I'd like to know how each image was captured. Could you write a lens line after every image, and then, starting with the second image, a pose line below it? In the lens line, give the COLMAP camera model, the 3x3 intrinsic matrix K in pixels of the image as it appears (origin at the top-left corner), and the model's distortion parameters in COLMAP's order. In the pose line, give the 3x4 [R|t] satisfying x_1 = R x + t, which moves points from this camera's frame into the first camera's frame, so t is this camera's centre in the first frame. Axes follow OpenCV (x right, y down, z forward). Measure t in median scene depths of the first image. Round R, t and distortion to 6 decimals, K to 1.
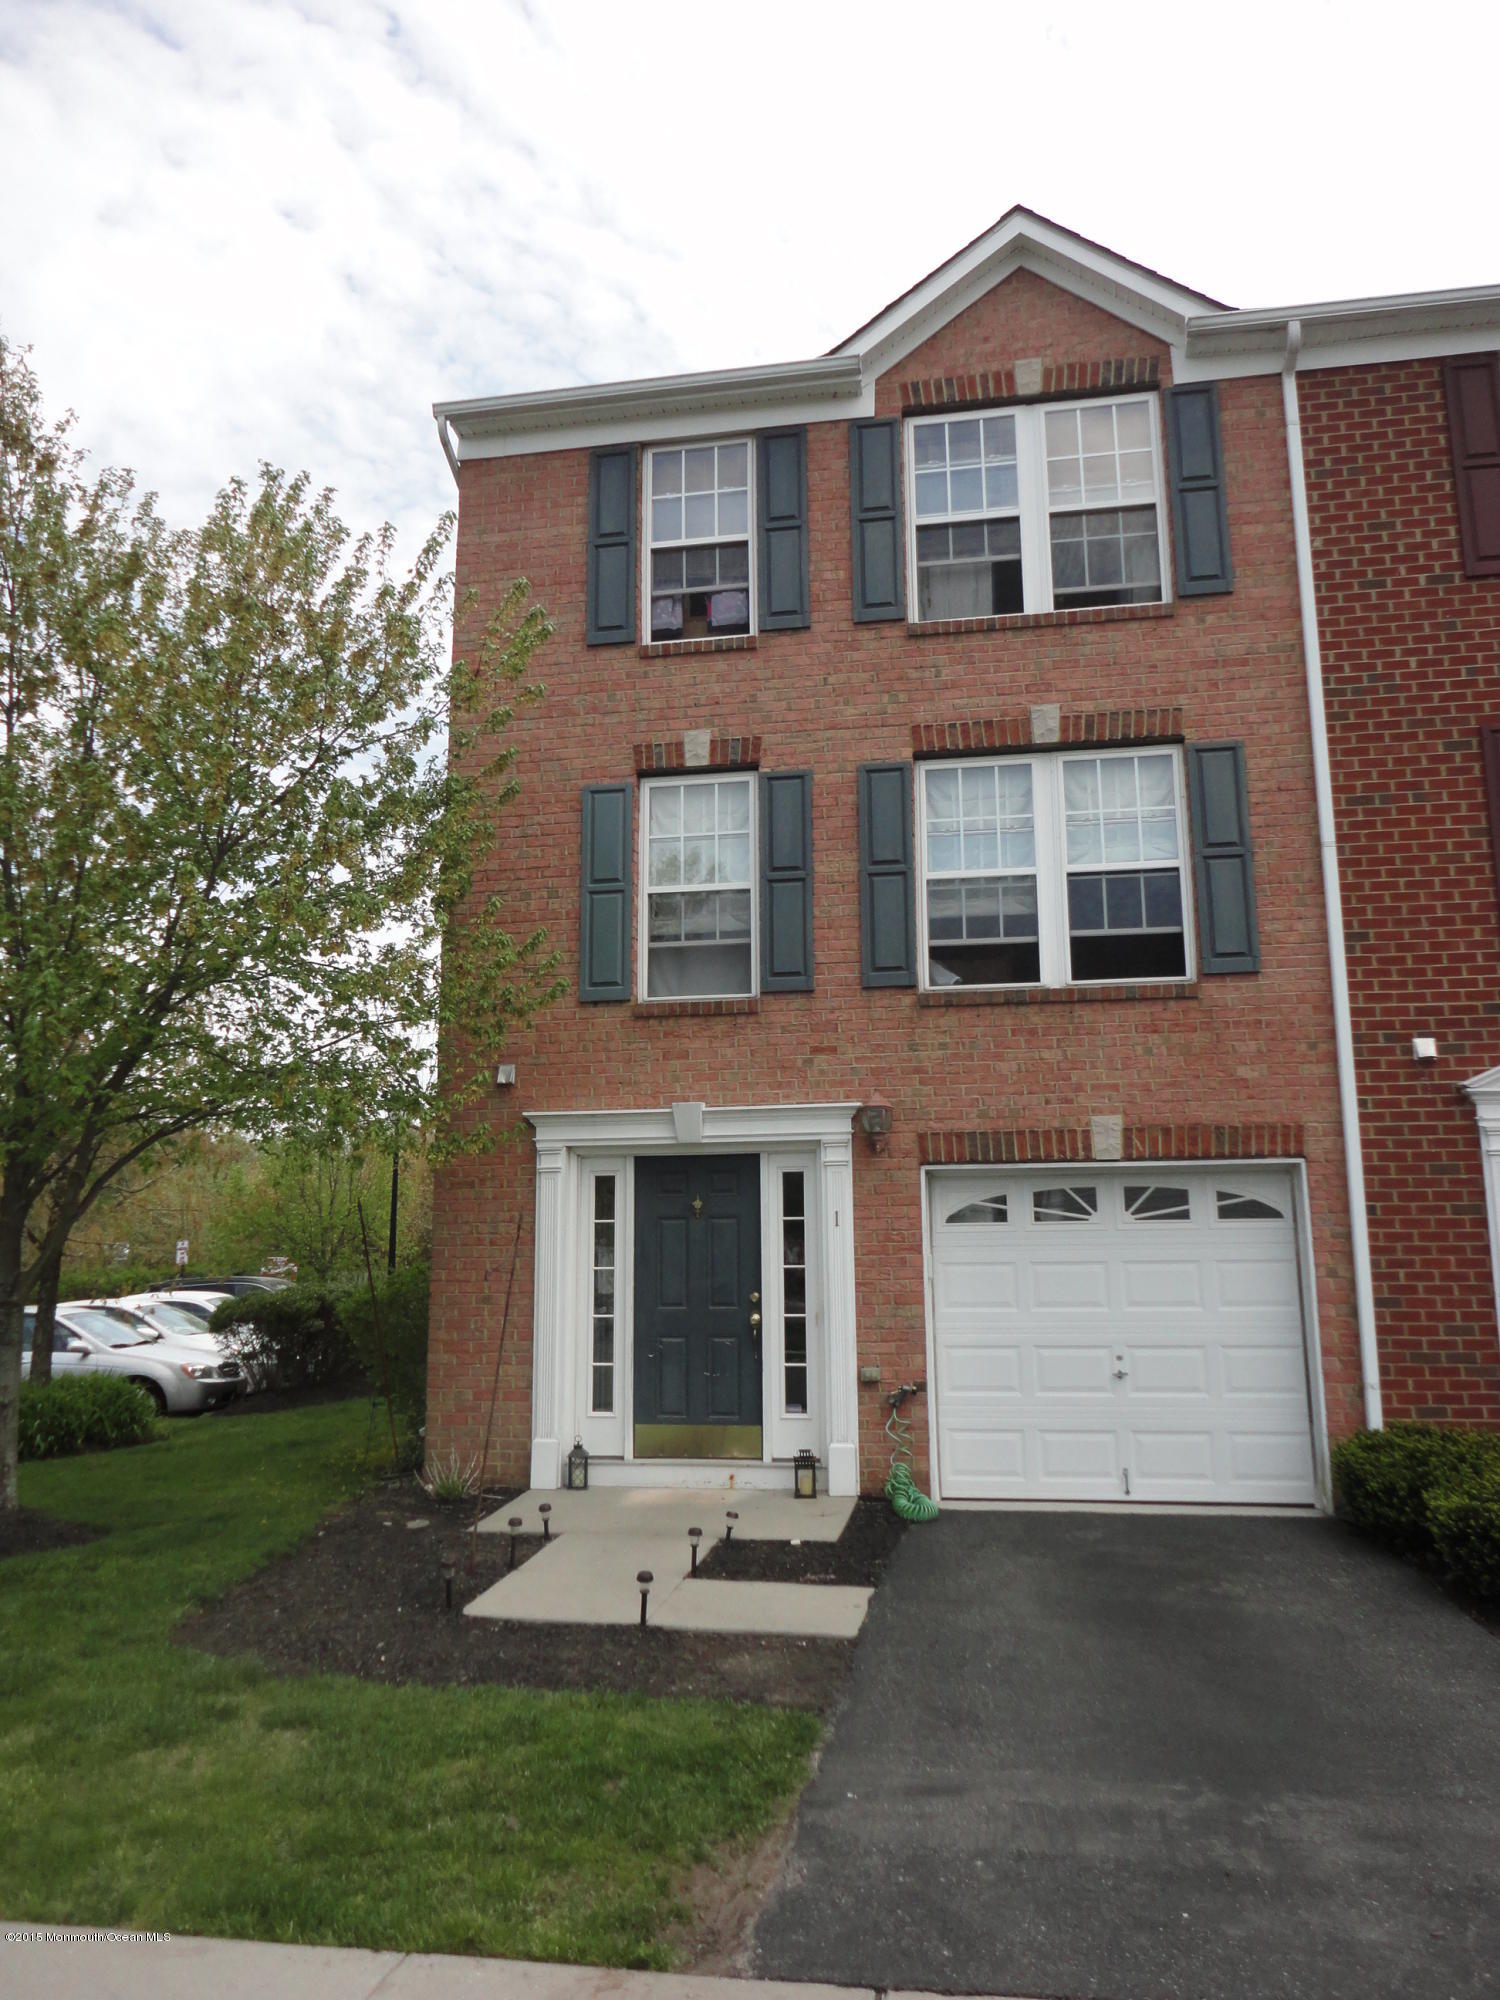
lens RADIAL K [[1467.5, 0, 750.0], [0, 1467.5, 1000.0], [0, 0, 1]] dist [0.012594, 0.001904]
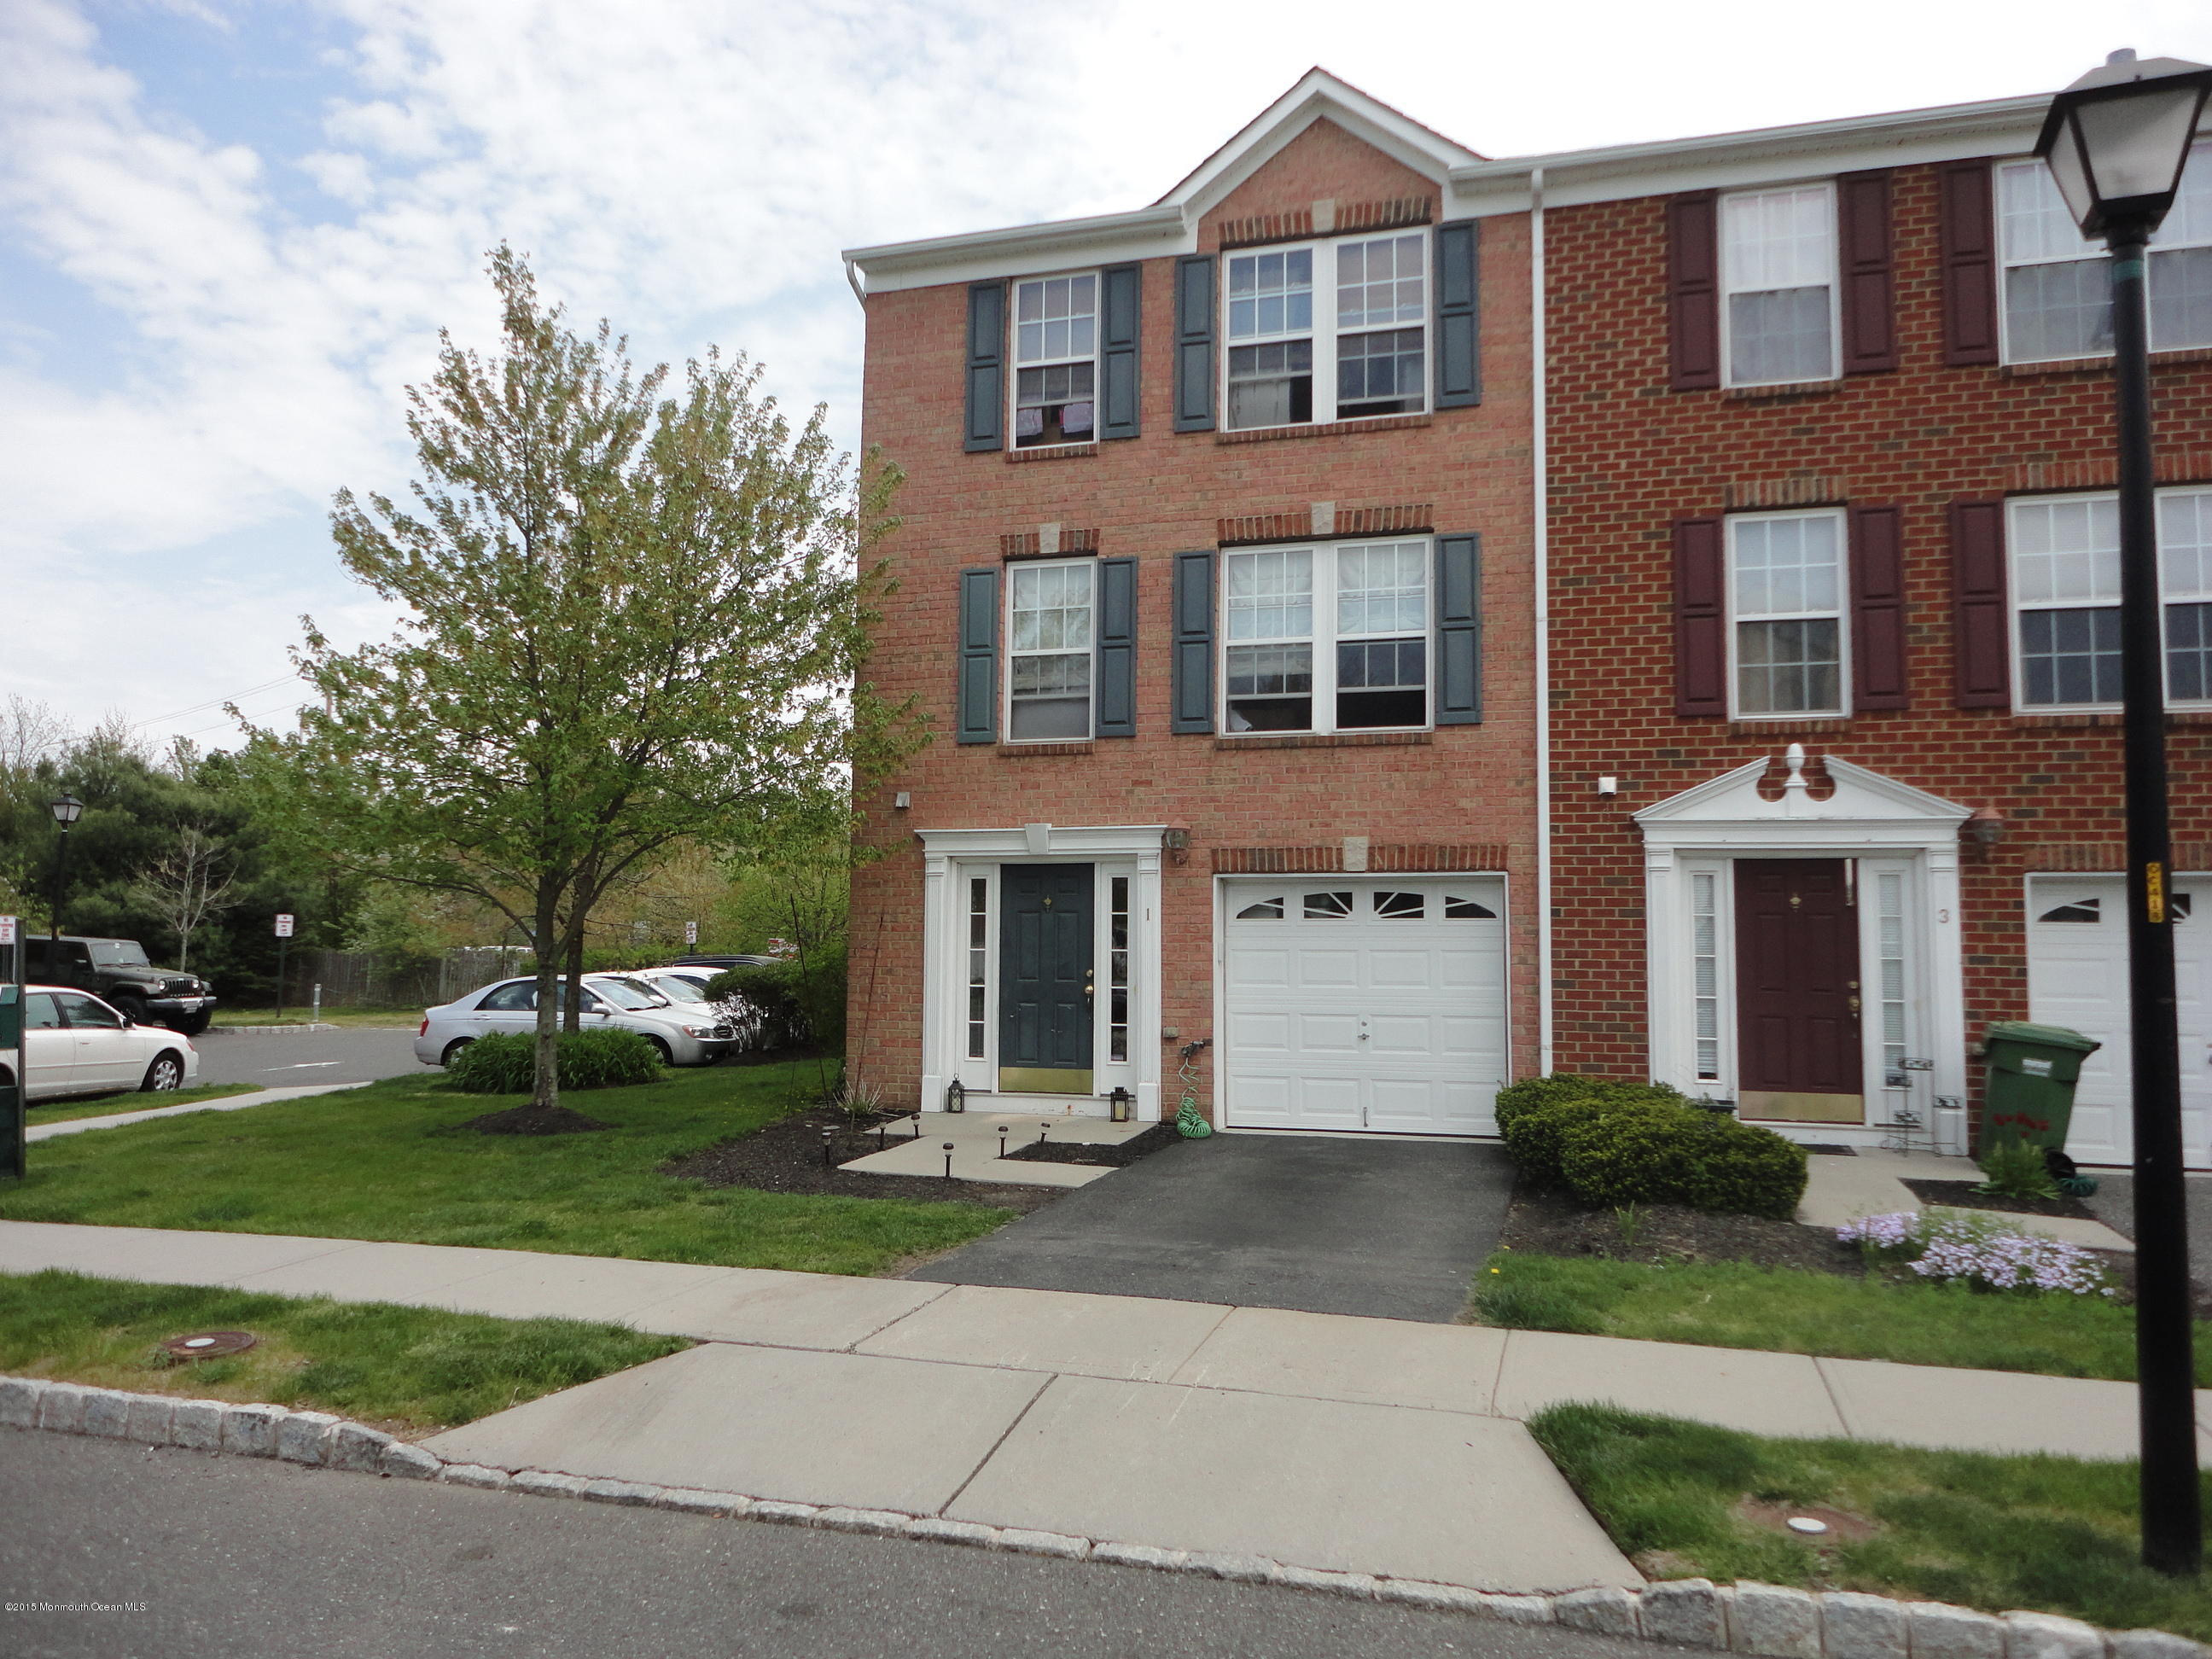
lens RADIAL K [[1623.1, 0, 1106.0], [0, 1623.1, 829.5], [0, 0, 1]] dist [0.012594, 0.001904]
pose [[0.991879, 0.005654, -0.127063, 0.195743], [0.007235, 0.994885, 0.100751, -0.066922], [0.126983, -0.100852, 0.986765, -0.392504]]
